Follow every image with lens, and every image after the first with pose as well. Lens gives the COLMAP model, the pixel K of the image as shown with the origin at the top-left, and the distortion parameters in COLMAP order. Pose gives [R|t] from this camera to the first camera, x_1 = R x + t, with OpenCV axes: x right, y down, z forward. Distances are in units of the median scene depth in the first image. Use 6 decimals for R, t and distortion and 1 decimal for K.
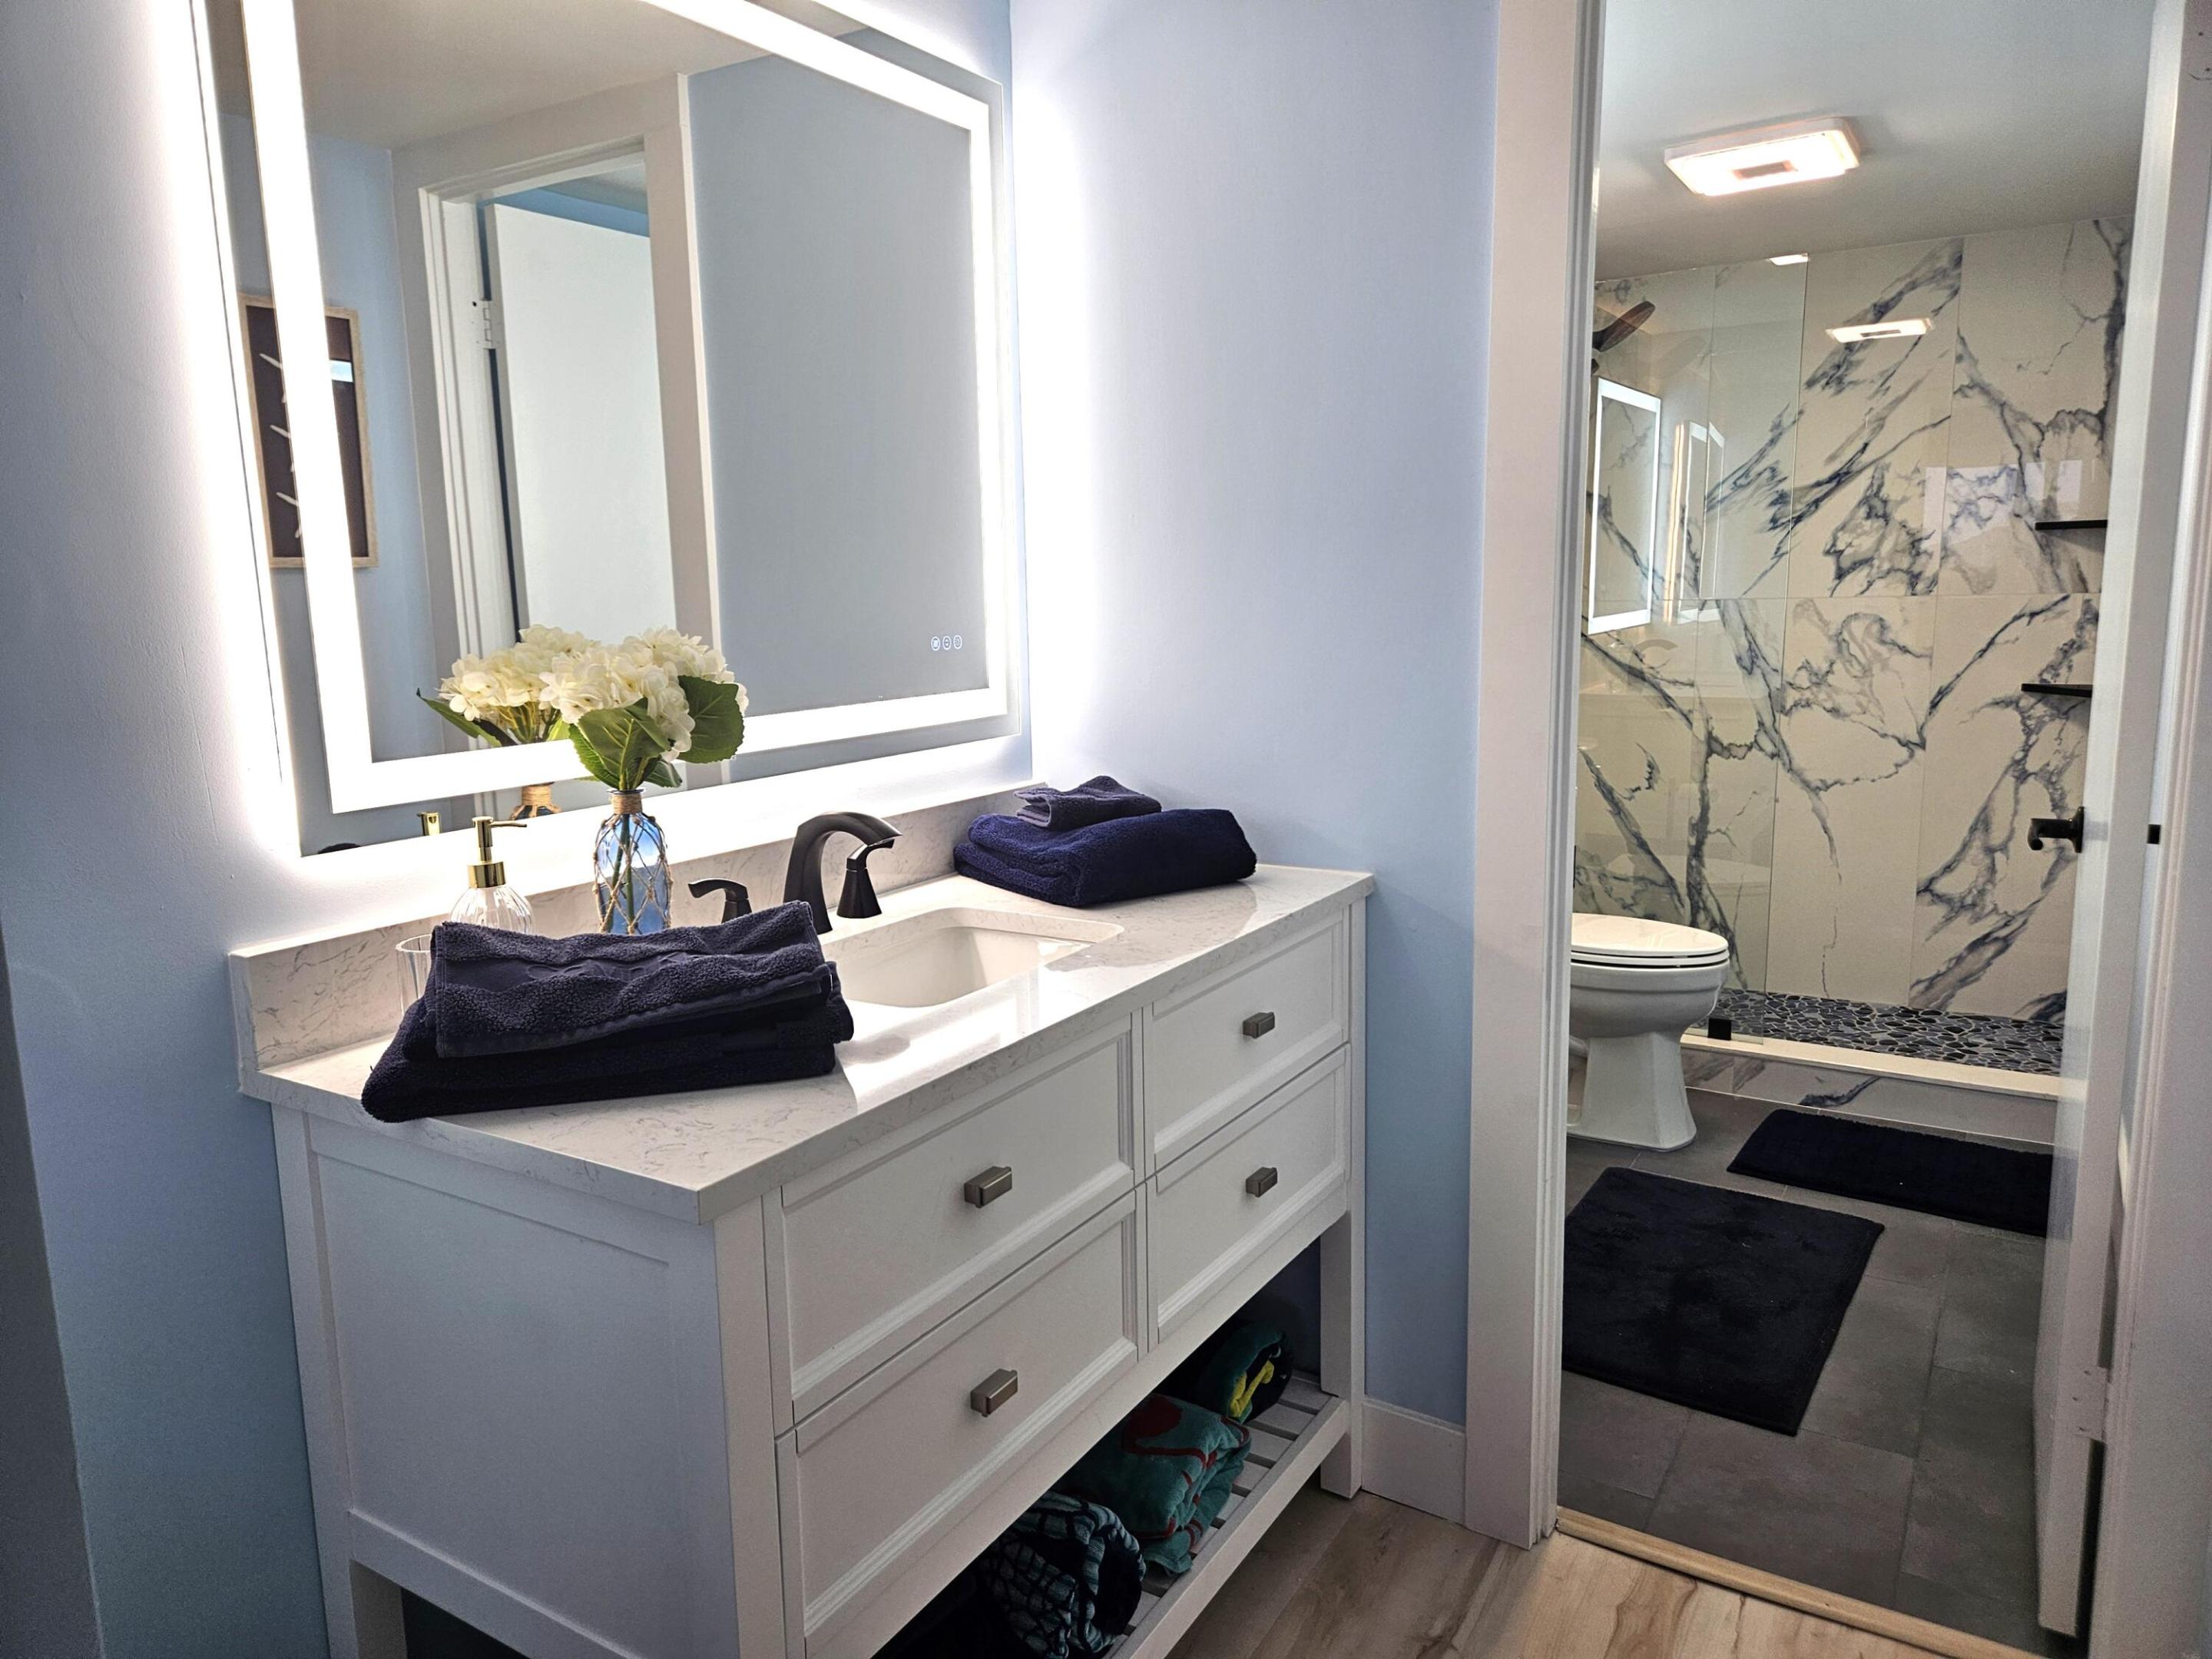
lens RADIAL K [[1467.4, 0, 1097.3], [0, 1467.4, 815.3], [0, 0, 1]] dist [0.067385, -0.048731]
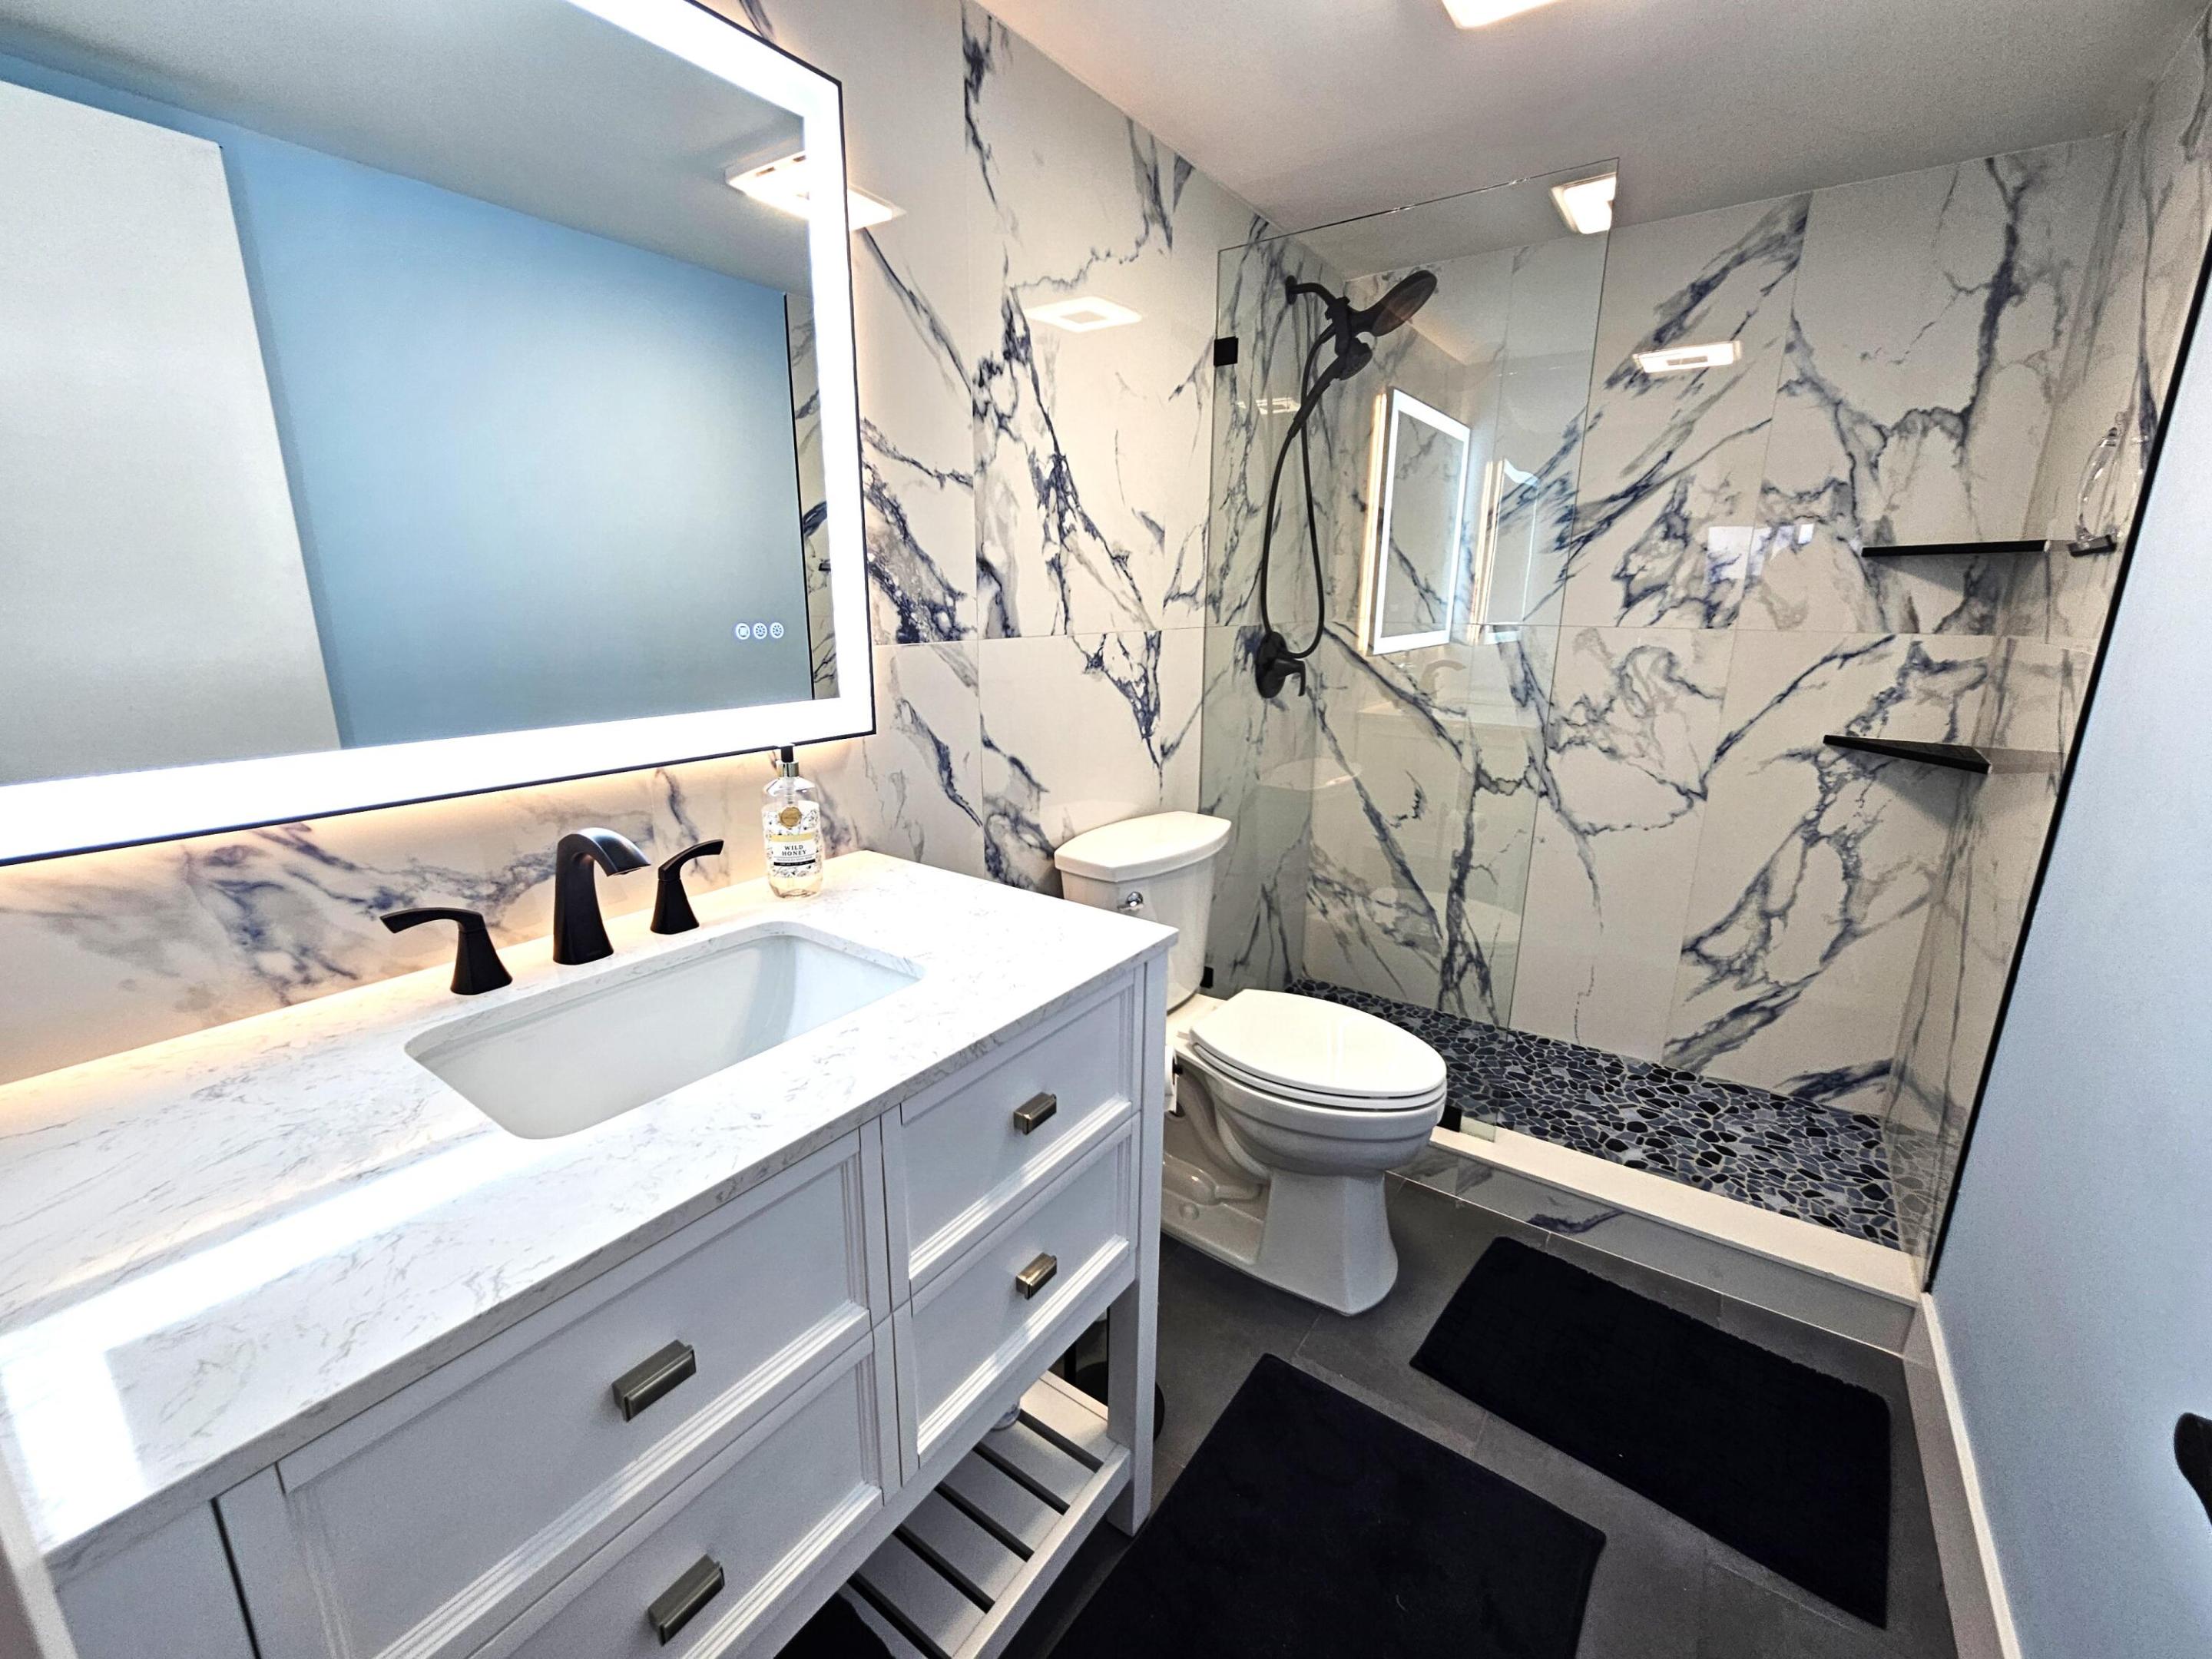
lens RADIAL K [[909.6, 0, 1114.5], [0, 909.6, 822.6], [0, 0, 1]] dist [-0.004275, 0.002083]
pose [[0.998516, 0.041595, -0.035139, 0.216451], [-0.038389, 0.995430, 0.087436, -0.065890], [0.038615, -0.085958, 0.995550, 0.436123]]
